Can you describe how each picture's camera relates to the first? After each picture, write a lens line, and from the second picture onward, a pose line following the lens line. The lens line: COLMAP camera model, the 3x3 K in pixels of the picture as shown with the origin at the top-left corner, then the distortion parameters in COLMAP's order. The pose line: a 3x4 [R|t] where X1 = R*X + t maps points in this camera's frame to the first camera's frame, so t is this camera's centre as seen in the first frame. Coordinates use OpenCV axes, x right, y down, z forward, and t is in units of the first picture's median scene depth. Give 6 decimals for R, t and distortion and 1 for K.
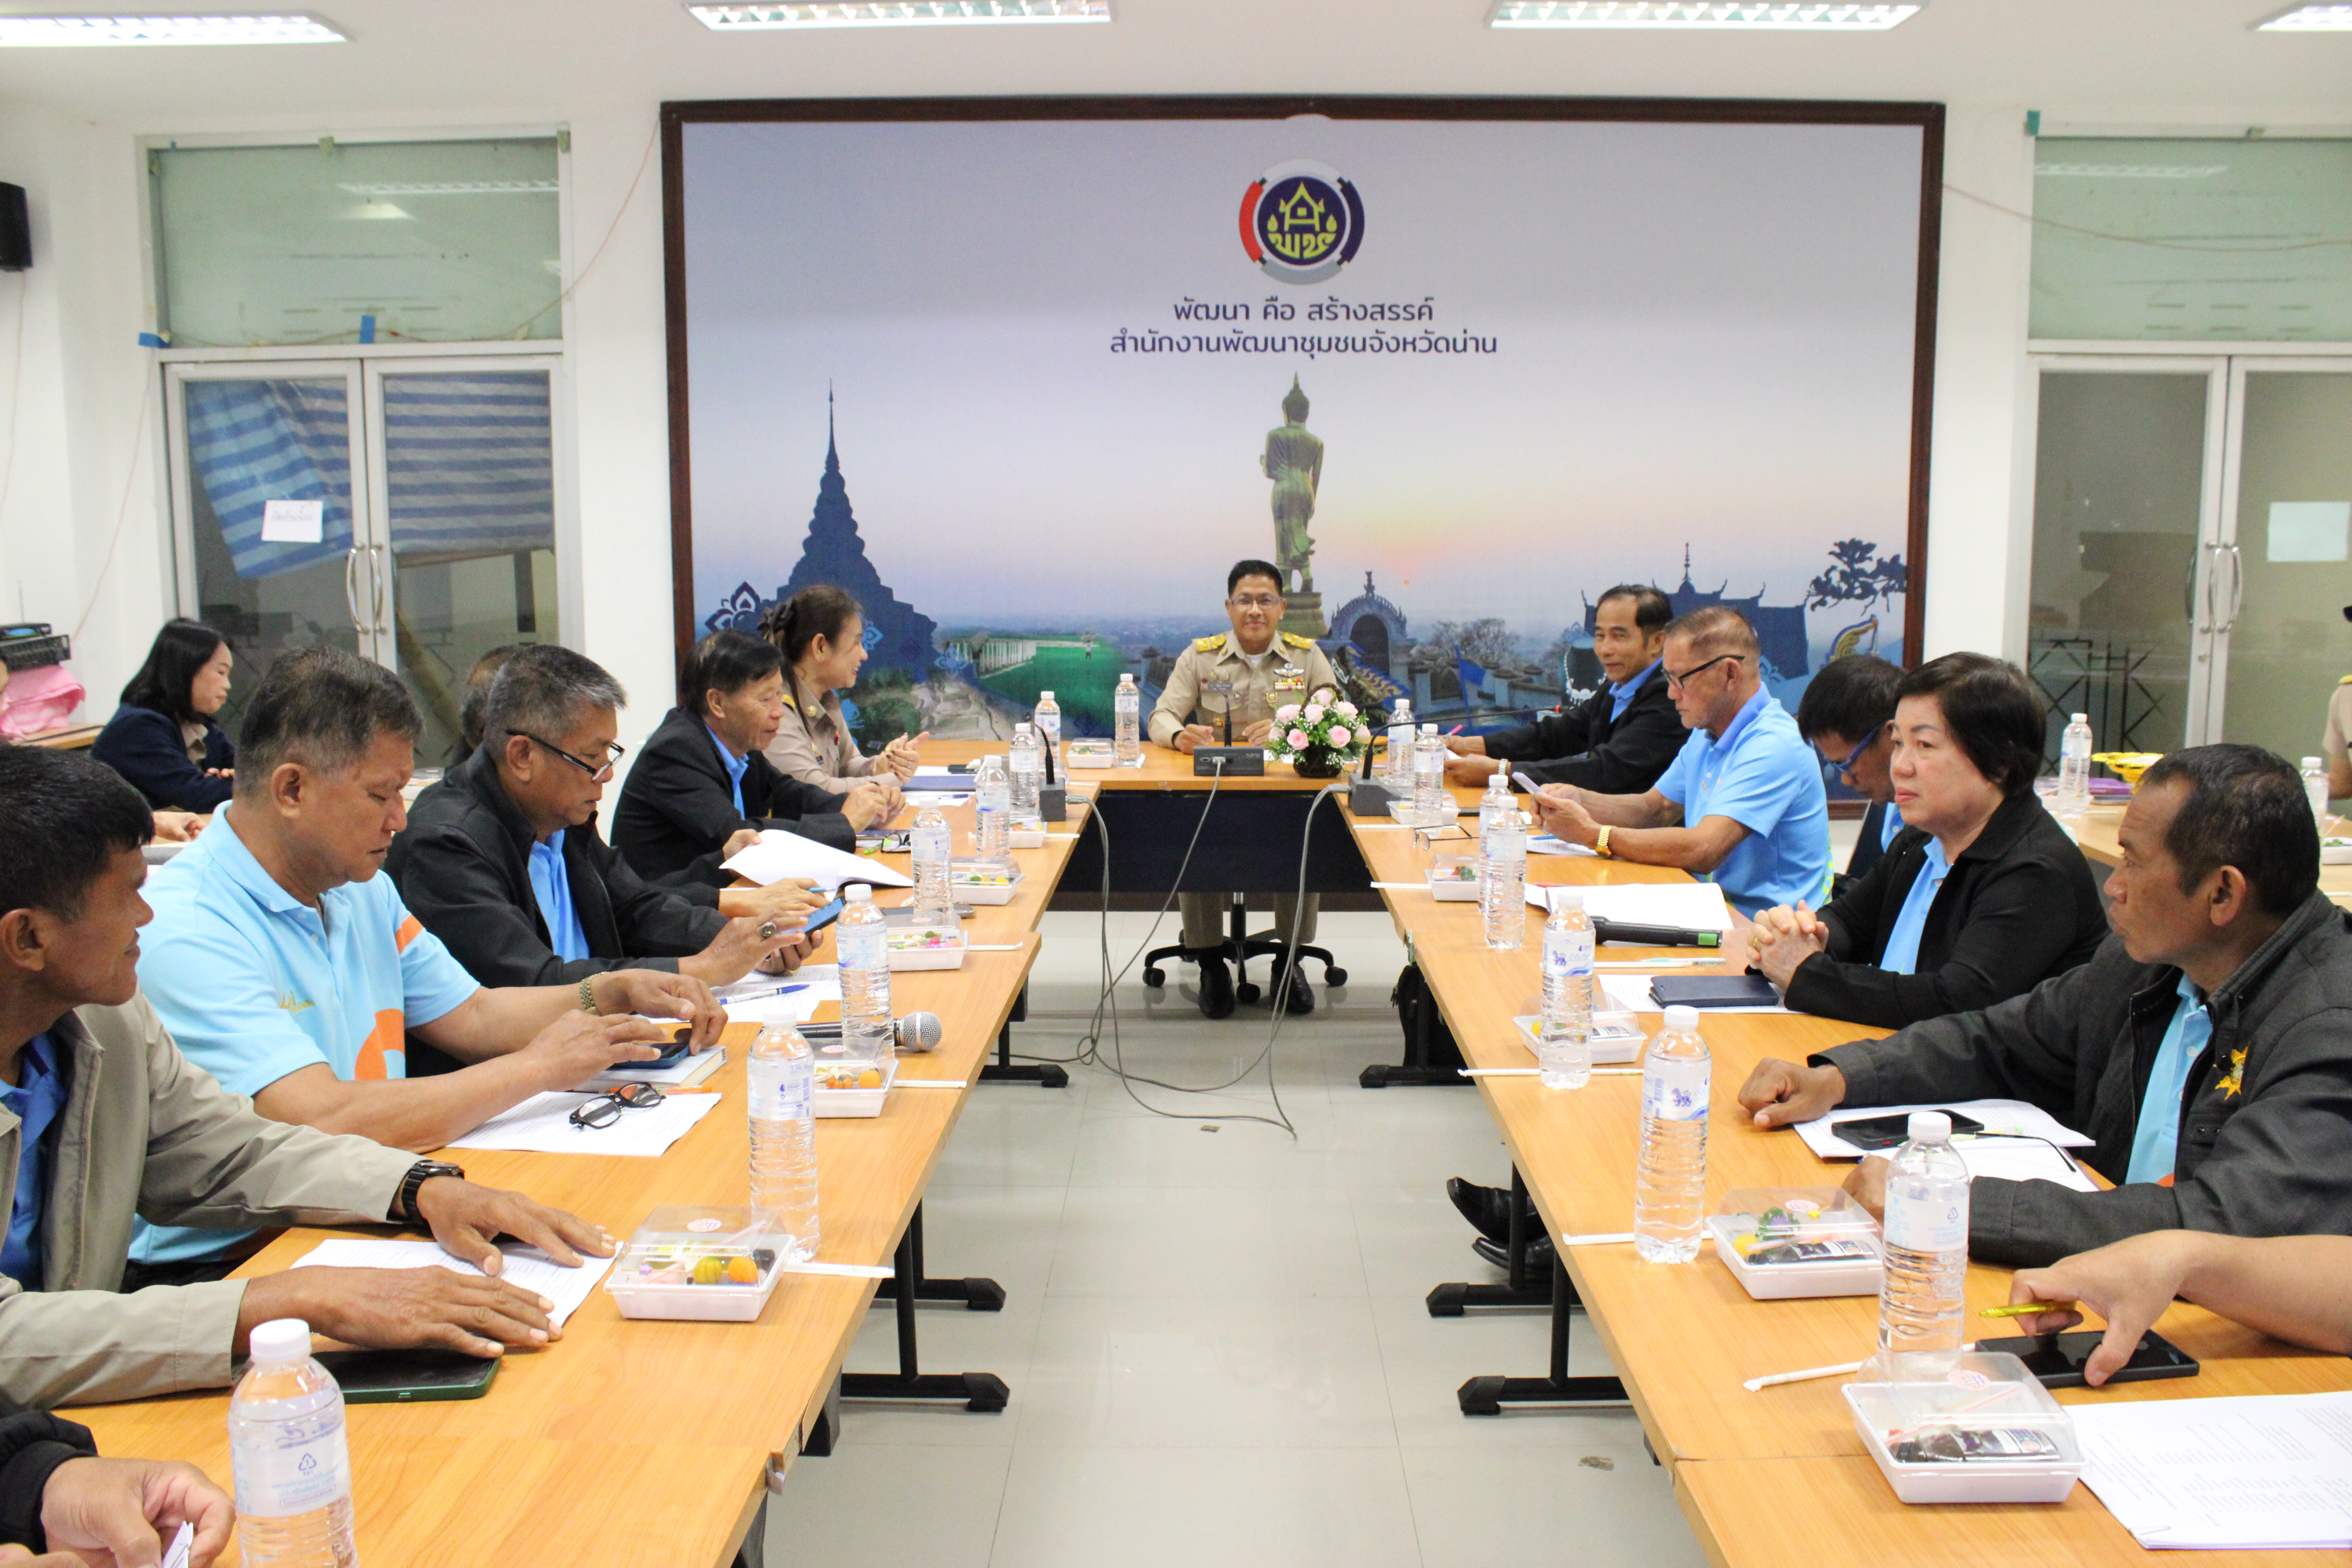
lens RADIAL K [[1964.3, 0, 1176.0], [0, 1964.3, 784.0], [0, 0, 1]] dist [-0.158942, 0.148850]
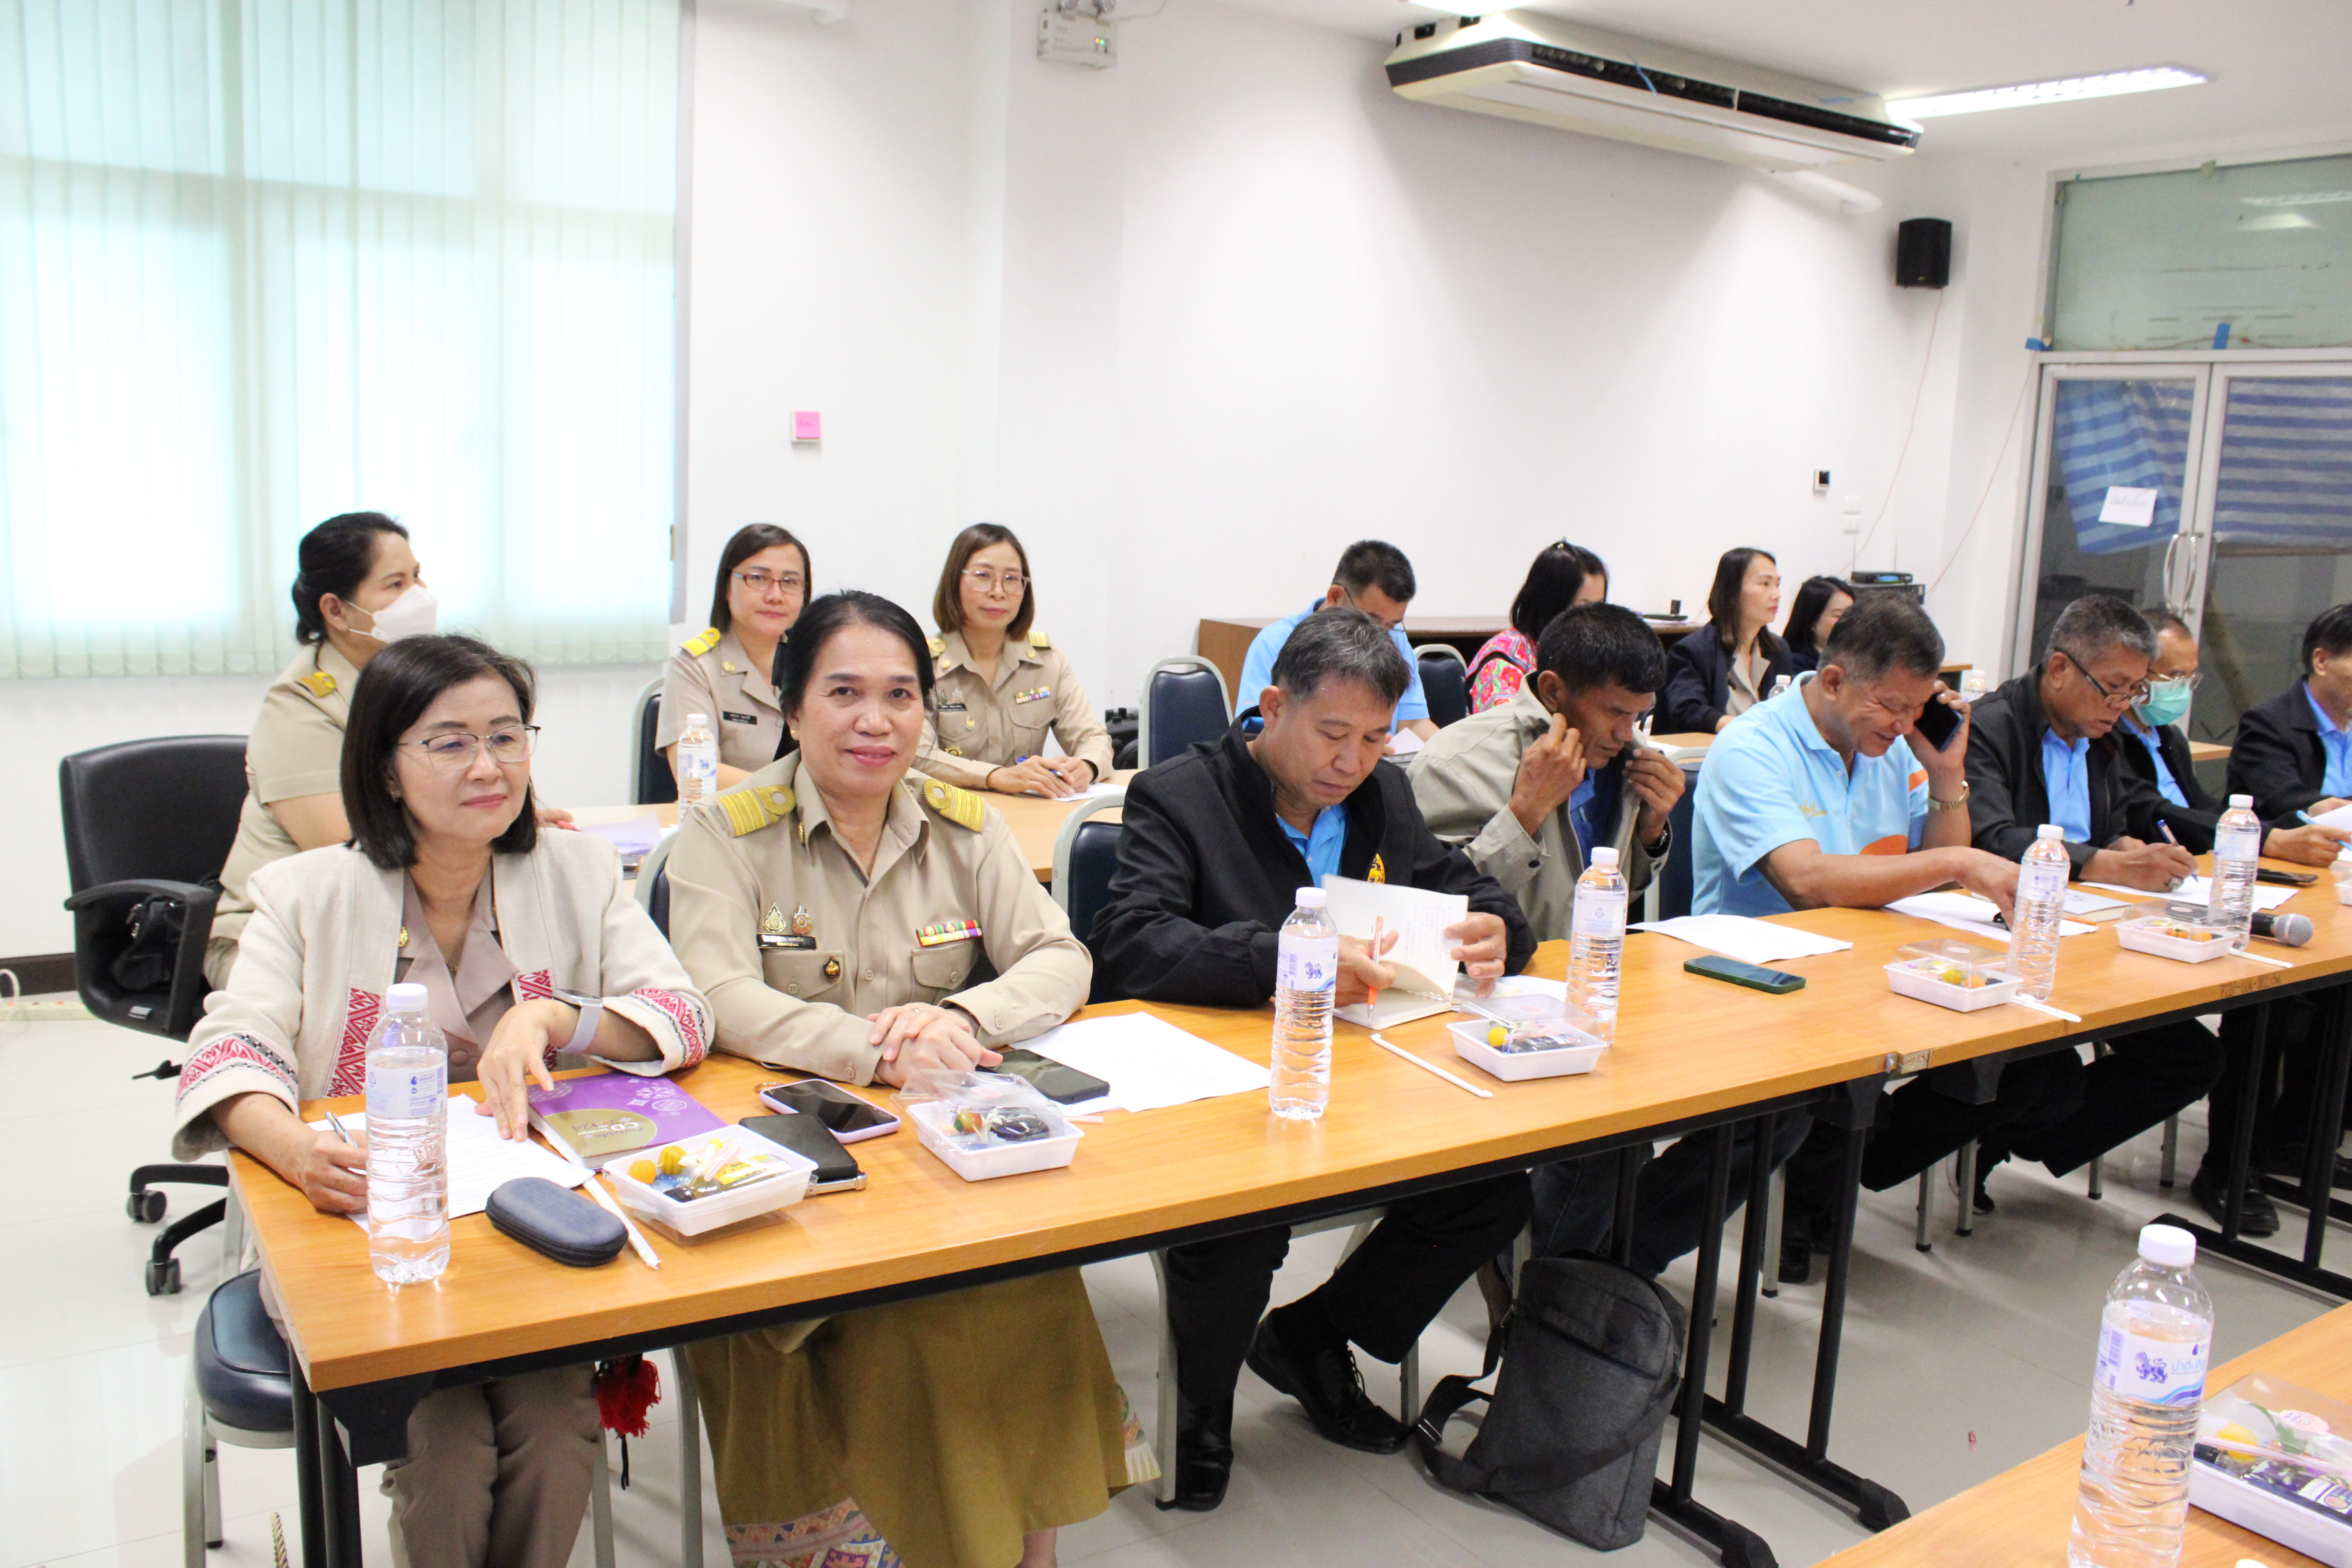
lens RADIAL K [[1964.3, 0, 1176.0], [0, 1964.3, 784.0], [0, 0, 1]] dist [-0.158942, 0.148850]
pose [[0.558548, 0.163723, -0.813154, 0.167837], [-0.158805, 0.983300, 0.088899, 0.013520], [0.814129, 0.079478, 0.575220, -0.093955]]
